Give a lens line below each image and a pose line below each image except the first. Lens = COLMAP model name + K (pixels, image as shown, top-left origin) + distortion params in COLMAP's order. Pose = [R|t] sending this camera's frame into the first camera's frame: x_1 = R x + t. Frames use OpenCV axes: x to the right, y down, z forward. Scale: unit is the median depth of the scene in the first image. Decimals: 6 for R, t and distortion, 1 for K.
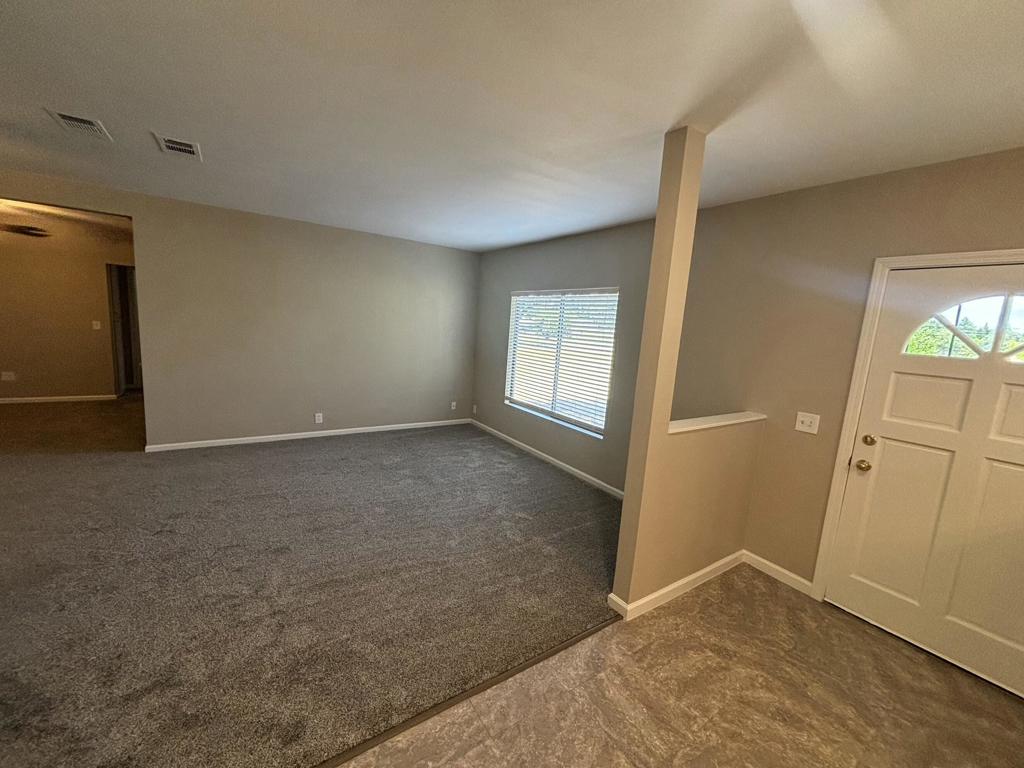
lens RADIAL K [[411.1, 0, 508.2], [0, 411.1, 381.4], [0, 0, 1]] dist [0.001641, 0.000432]
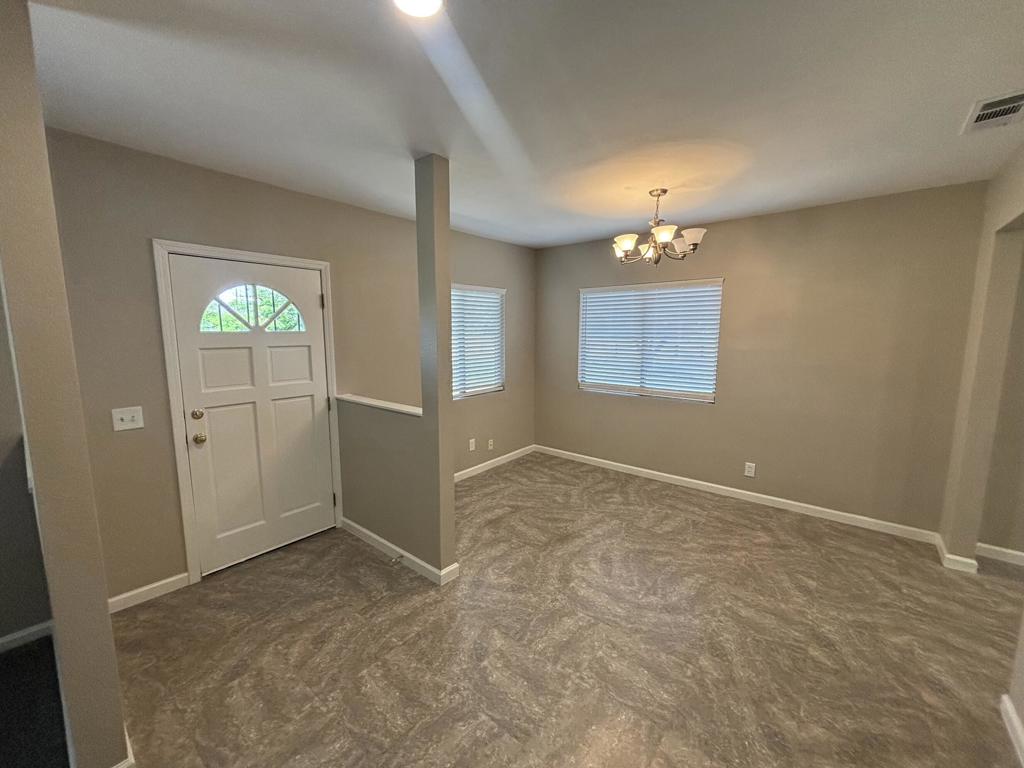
lens RADIAL K [[412.5, 0, 508.5], [0, 412.5, 384.1], [0, 0, 1]] dist [0.000881, 0.000968]
pose [[-0.281464, -0.194246, 0.939706, -0.313010], [0.113828, 0.965623, 0.233697, -0.083791], [-0.952797, 0.172742, -0.249677, 0.436306]]
